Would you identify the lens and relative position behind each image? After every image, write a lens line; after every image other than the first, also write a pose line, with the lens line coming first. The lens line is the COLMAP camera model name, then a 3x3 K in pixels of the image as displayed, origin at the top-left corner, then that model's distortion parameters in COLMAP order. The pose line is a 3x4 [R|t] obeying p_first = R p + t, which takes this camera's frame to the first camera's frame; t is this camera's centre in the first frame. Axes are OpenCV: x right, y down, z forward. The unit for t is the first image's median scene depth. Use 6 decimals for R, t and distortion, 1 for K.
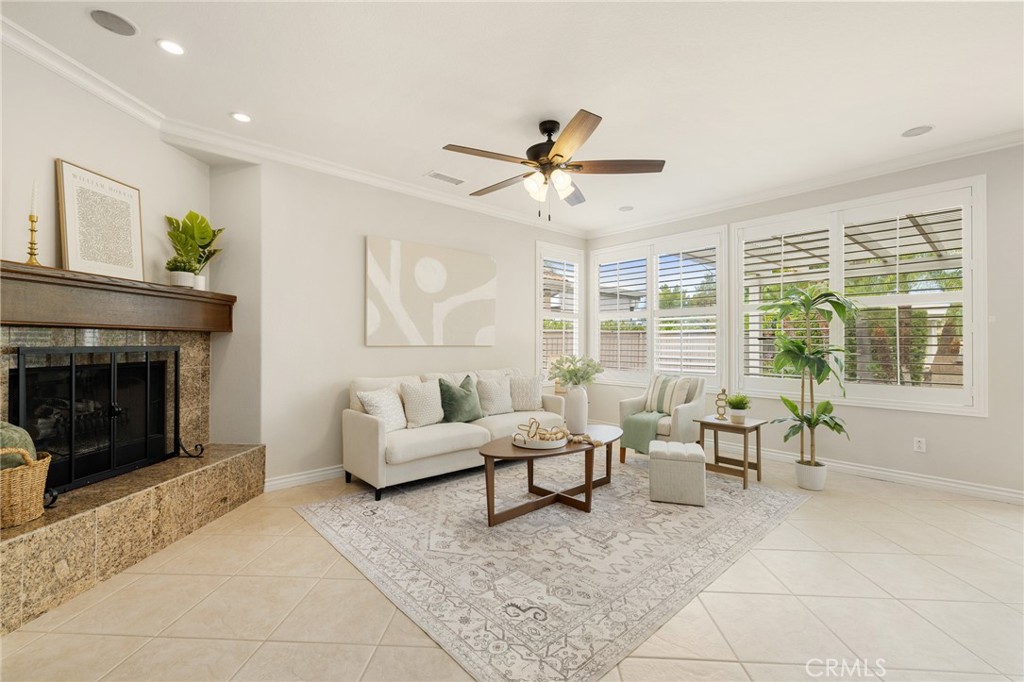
lens RADIAL K [[435.6, 0, 510.1], [0, 435.6, 339.8], [0, 0, 1]] dist [-0.001713, 0.000396]
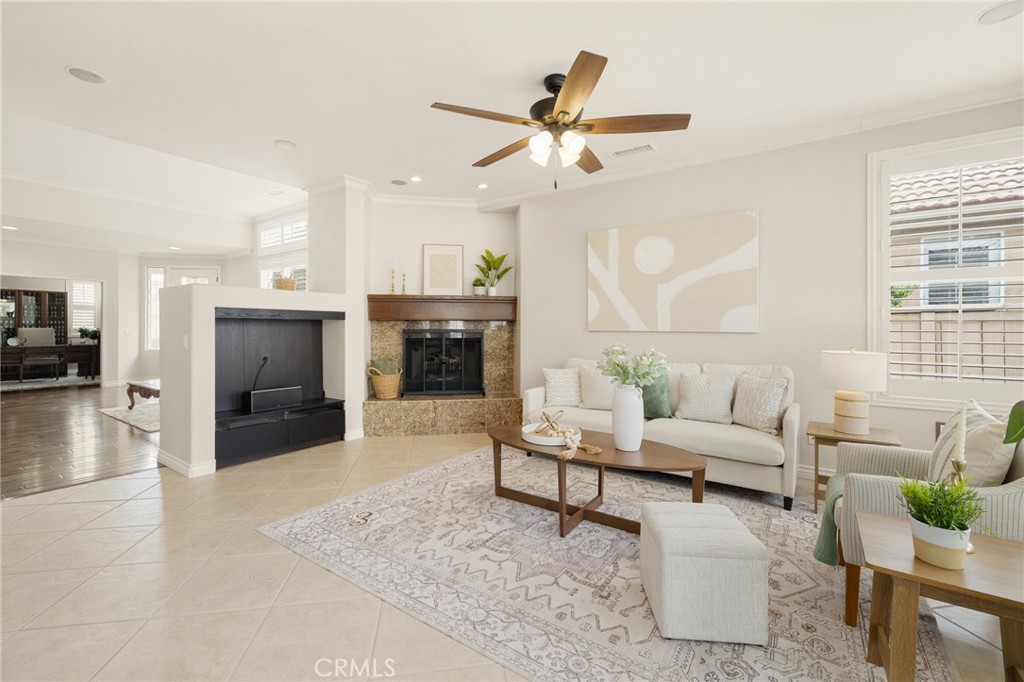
lens RADIAL K [[435.6, 0, 507.8], [0, 435.6, 327.8], [0, 0, 1]] dist [-0.001713, 0.000396]
pose [[0.223217, 0.000343, -0.974769, 0.833660], [0.002510, 0.999996, 0.000927, 0.005680], [0.974766, -0.002654, 0.223215, 0.635414]]
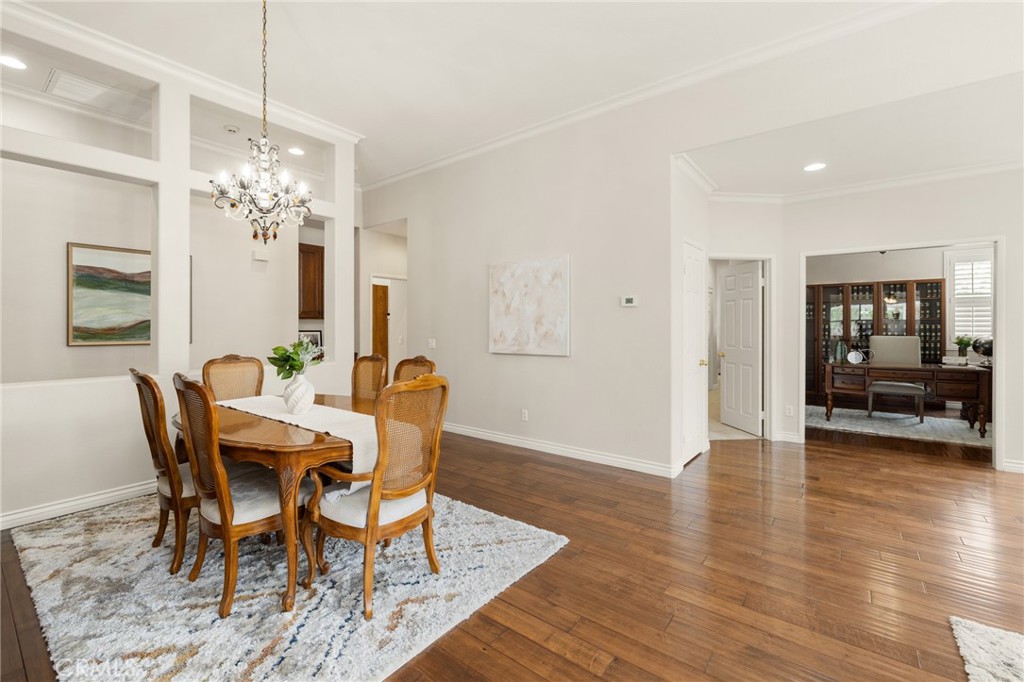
lens RADIAL K [[435.6, 0, 510.9], [0, 435.6, 327.4], [0, 0, 1]] dist [-0.001713, 0.000396]
pose [[-0.984649, -0.000920, -0.174544, -0.623223], [-0.000393, 0.999995, -0.003052, -0.027872], [0.174546, -0.002937, -0.984645, -0.146867]]
